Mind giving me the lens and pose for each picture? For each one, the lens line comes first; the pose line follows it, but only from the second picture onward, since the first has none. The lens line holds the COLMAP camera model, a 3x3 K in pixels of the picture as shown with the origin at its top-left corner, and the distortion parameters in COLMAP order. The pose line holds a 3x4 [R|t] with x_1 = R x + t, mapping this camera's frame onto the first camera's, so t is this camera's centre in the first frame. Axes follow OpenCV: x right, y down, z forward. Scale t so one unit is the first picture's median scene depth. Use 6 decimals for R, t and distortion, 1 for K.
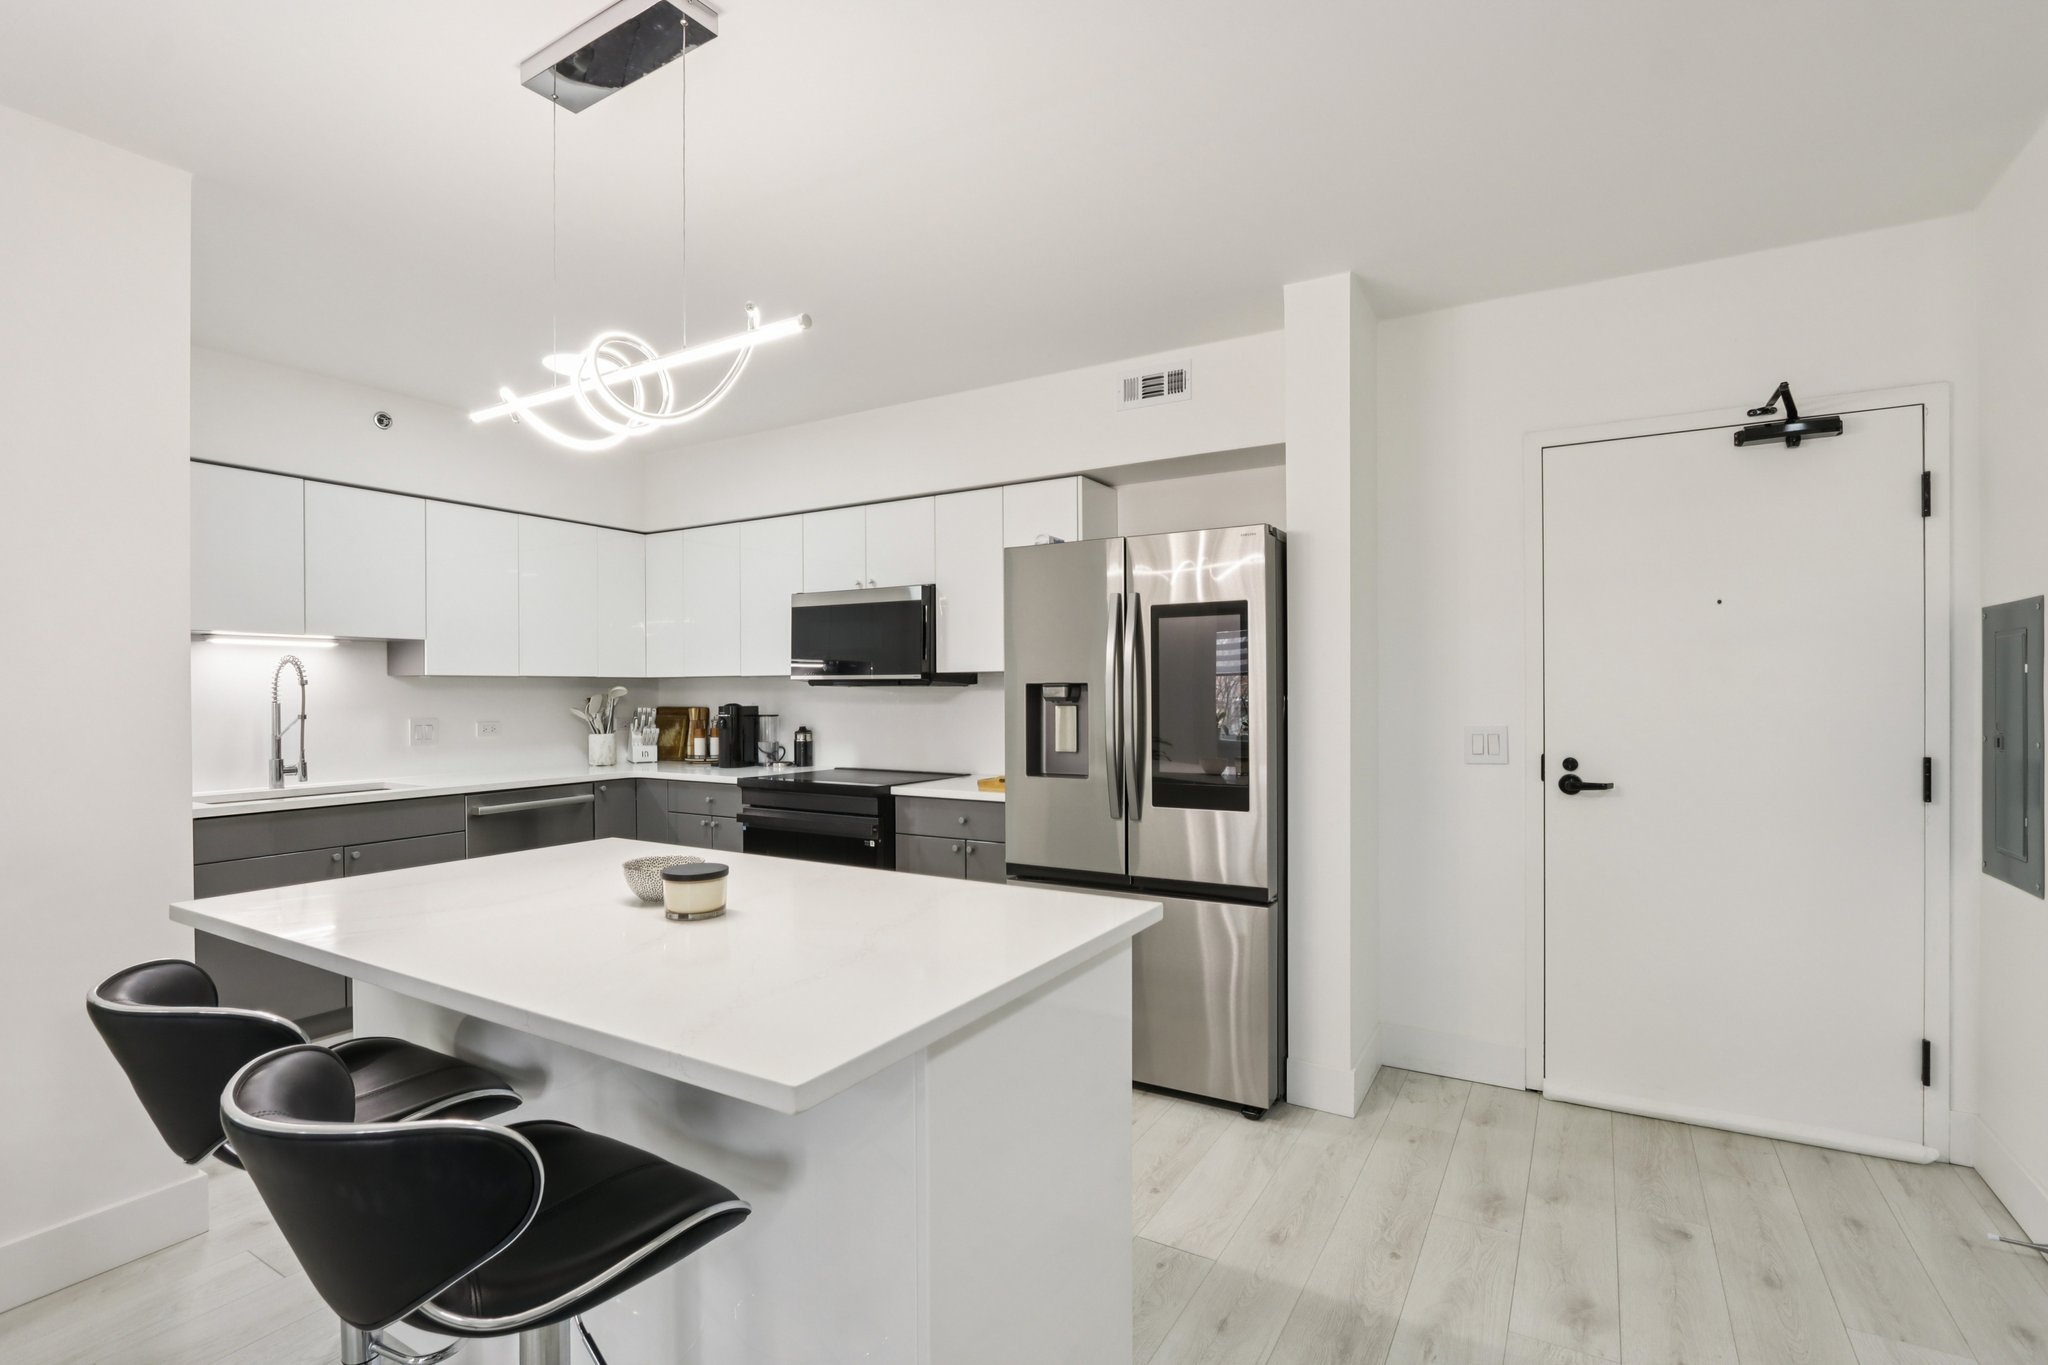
lens RADIAL K [[986.0, 0, 1027.3], [0, 986.0, 687.6], [0, 0, 1]] dist [0.002592, 0.001330]
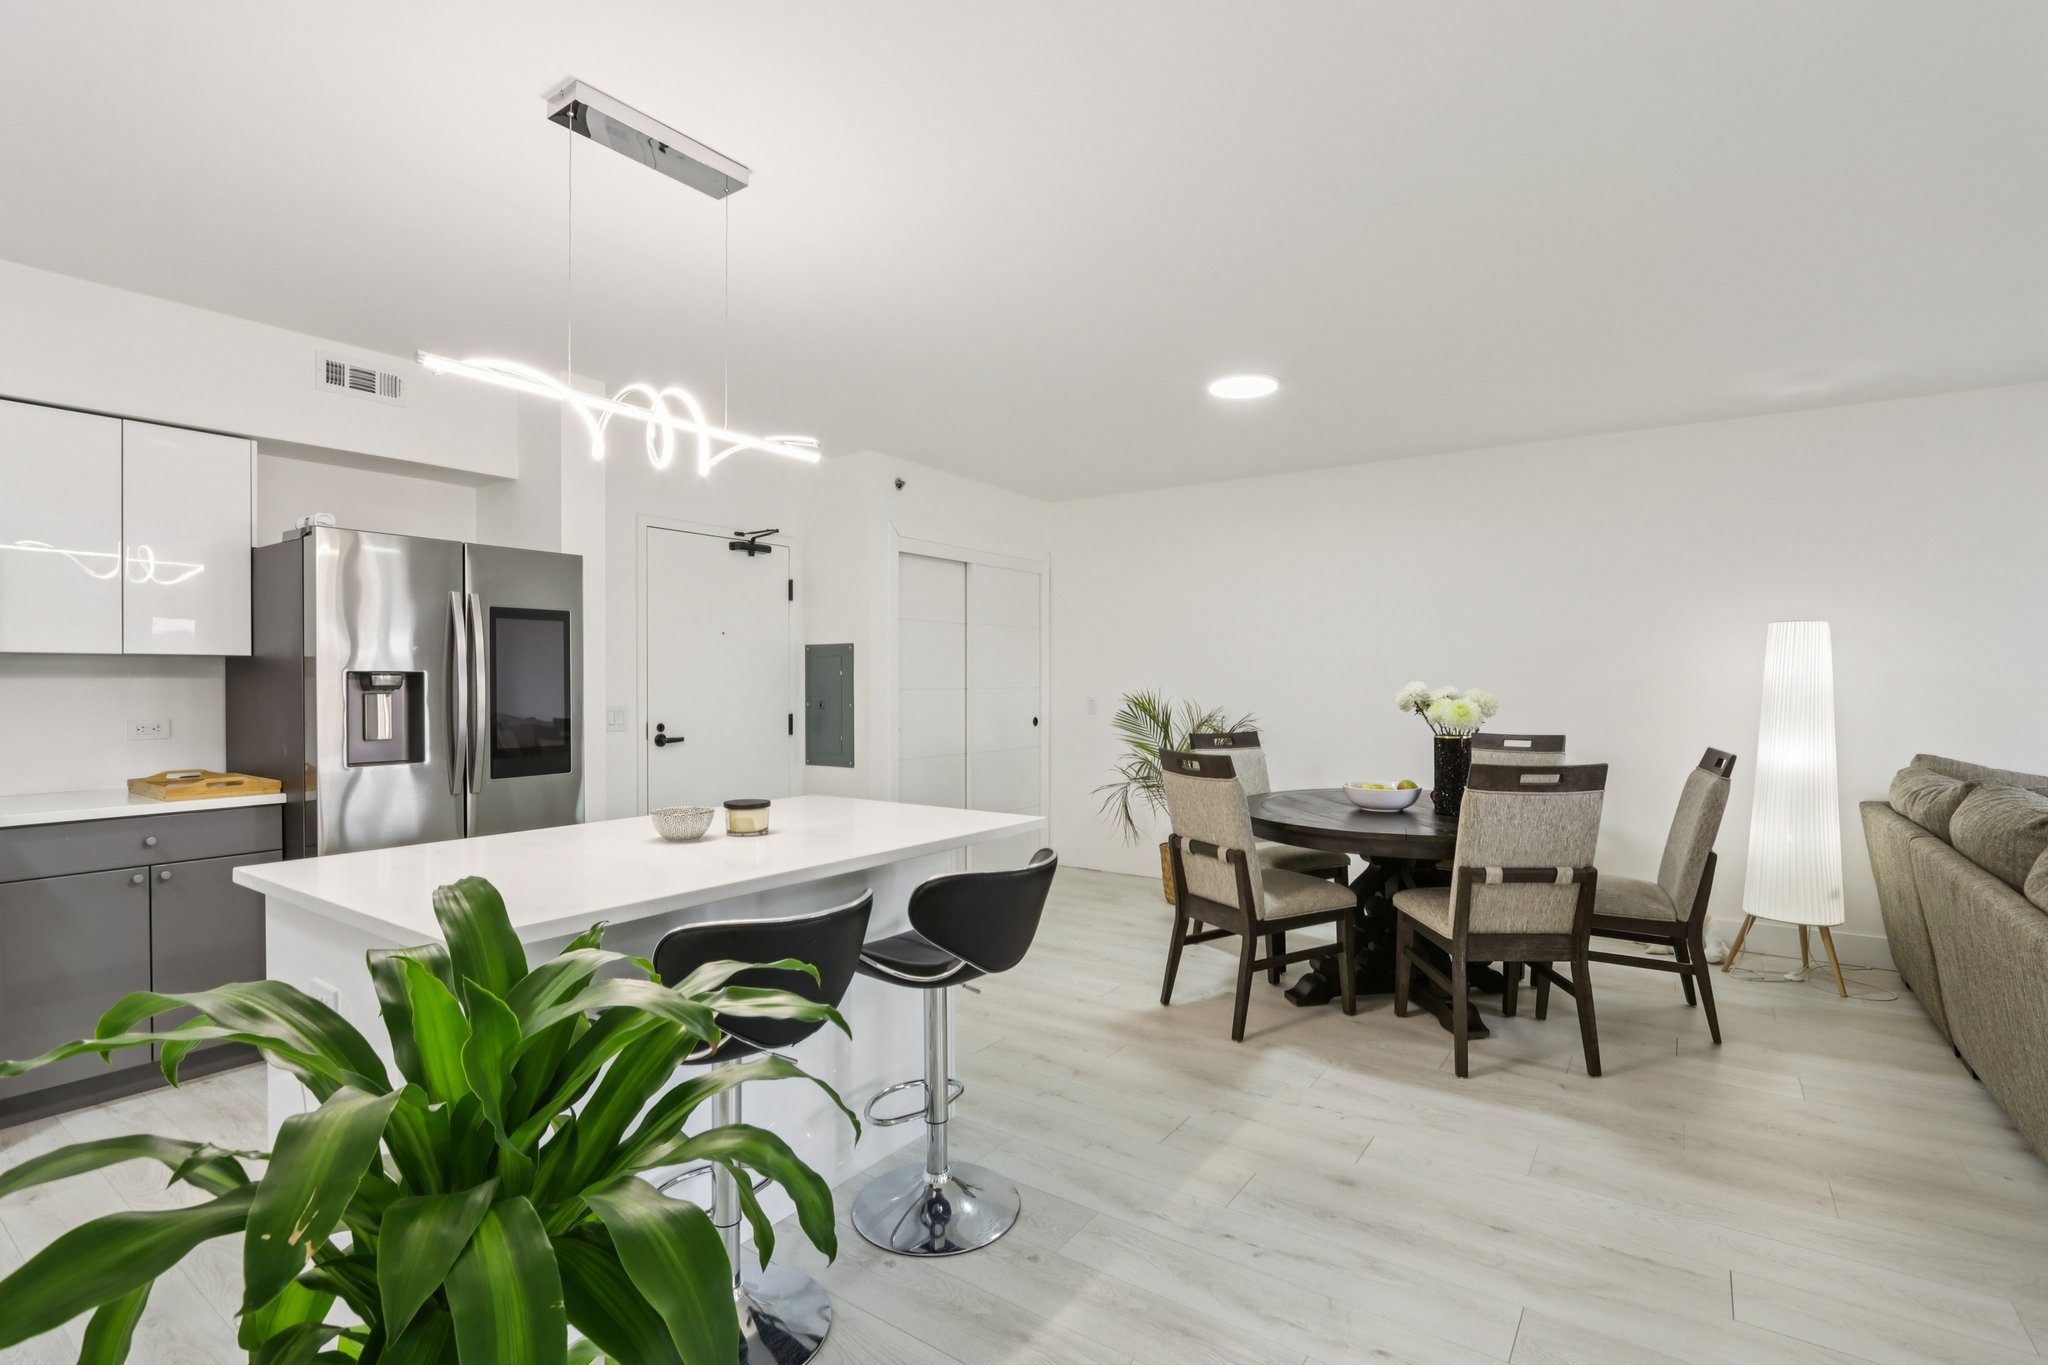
lens RADIAL K [[986.0, 0, 1016.4], [0, 986.0, 674.7], [0, 0, 1]] dist [0.002592, 0.001330]
pose [[0.077668, 0.013821, 0.996883, -0.766359], [-0.001926, 0.999904, -0.013713, 0.009754], [-0.996977, -0.000855, 0.077687, 0.229785]]
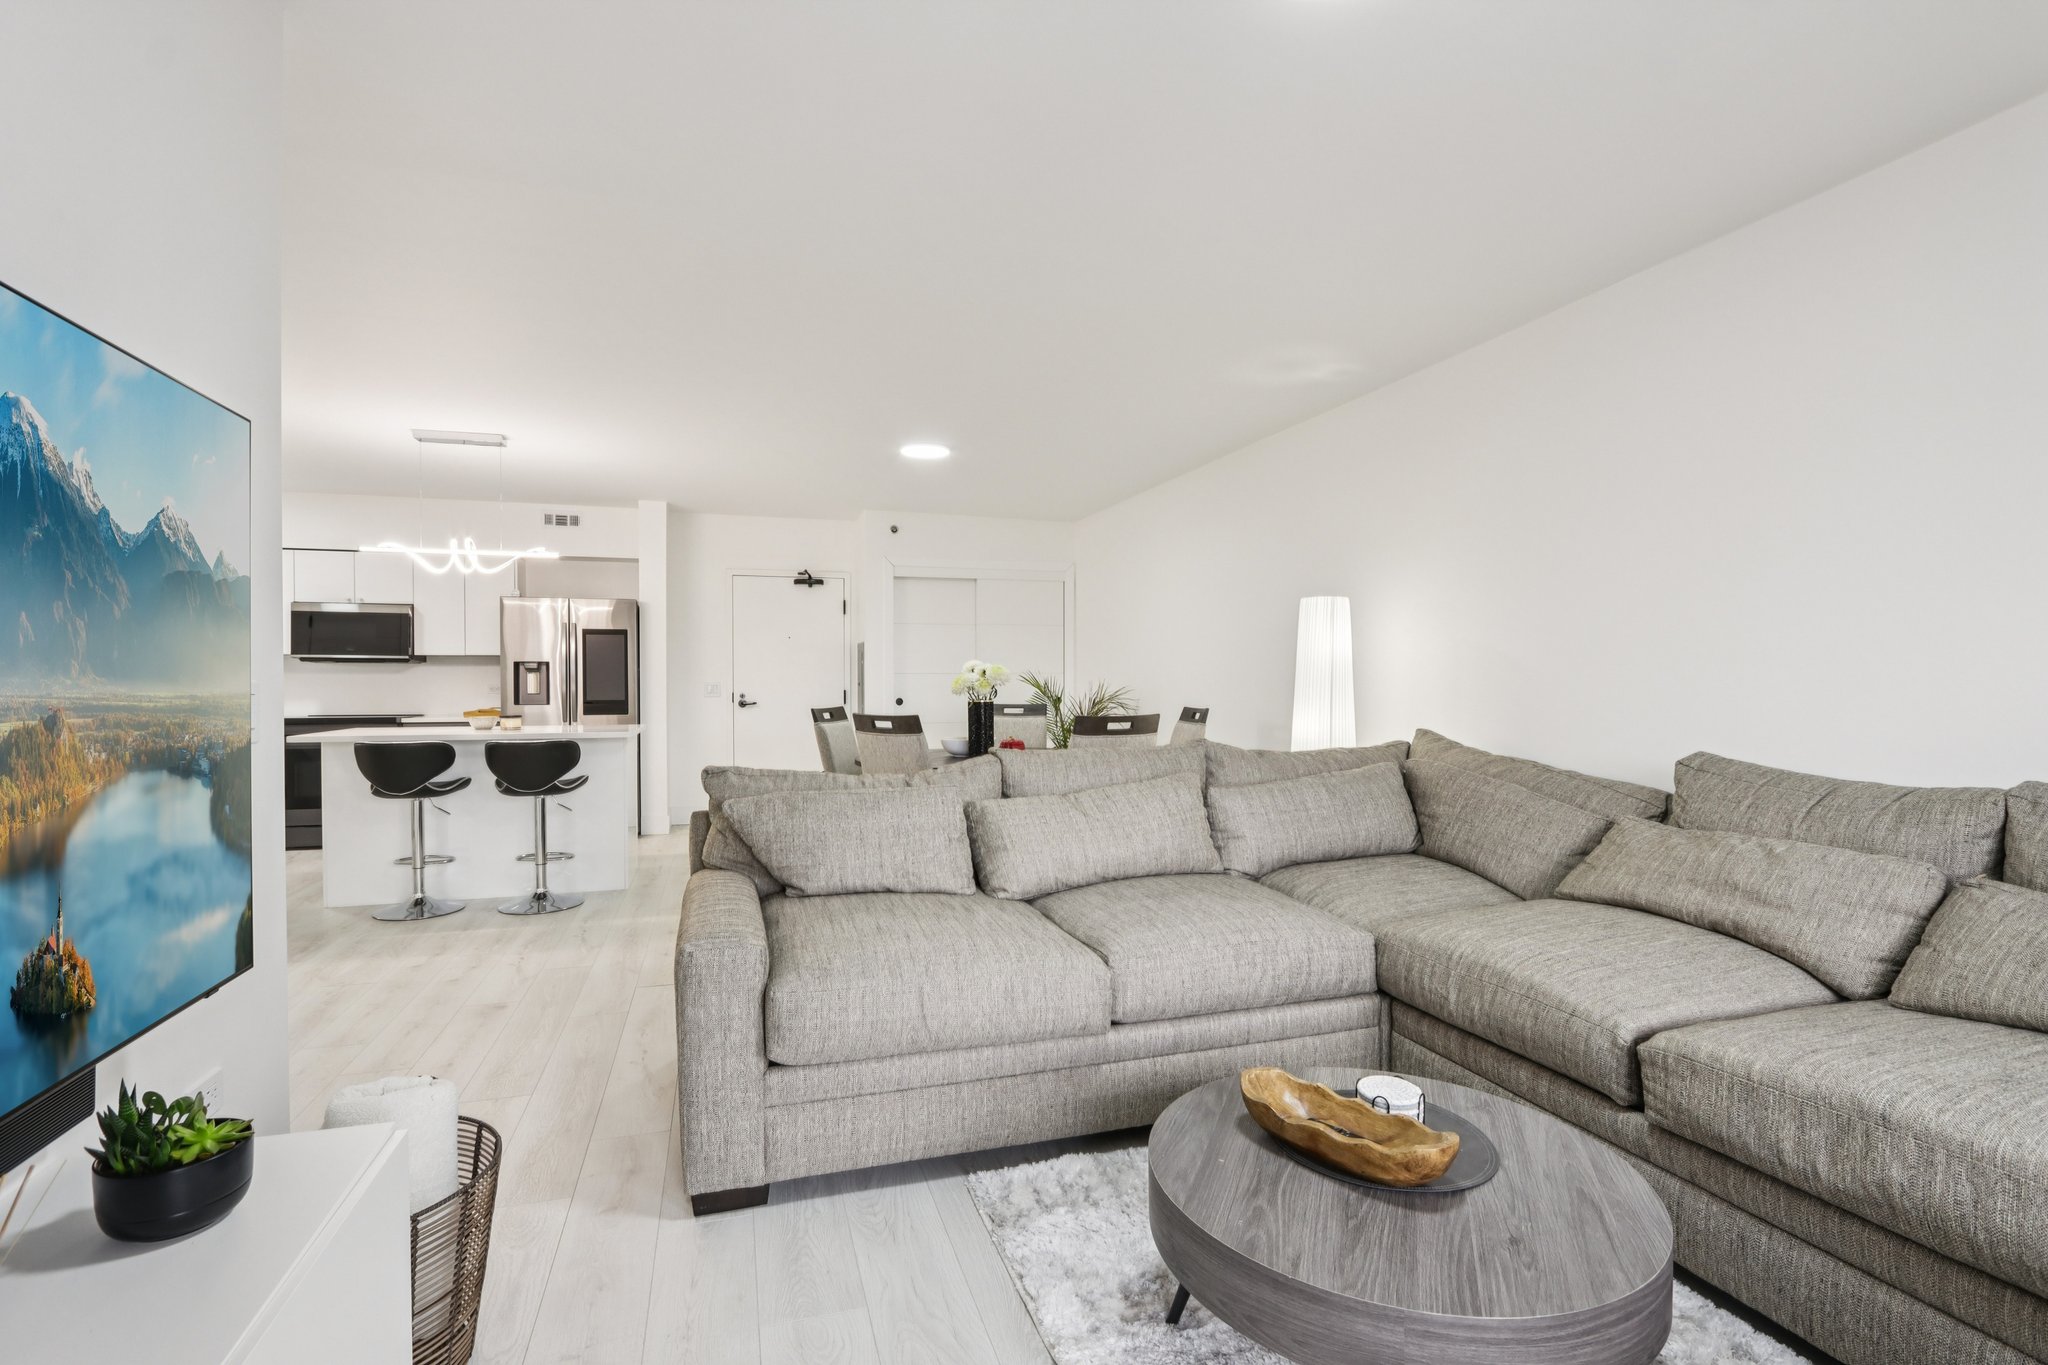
lens RADIAL K [[986.0, 0, 1004.5], [0, 986.0, 701.1], [0, 0, 1]] dist [0.002592, 0.001330]
pose [[0.695048, -0.005553, 0.718941, -0.666111], [-0.005977, 0.999891, 0.013500, 0.038901], [-0.718938, -0.013680, 0.694940, -1.037889]]
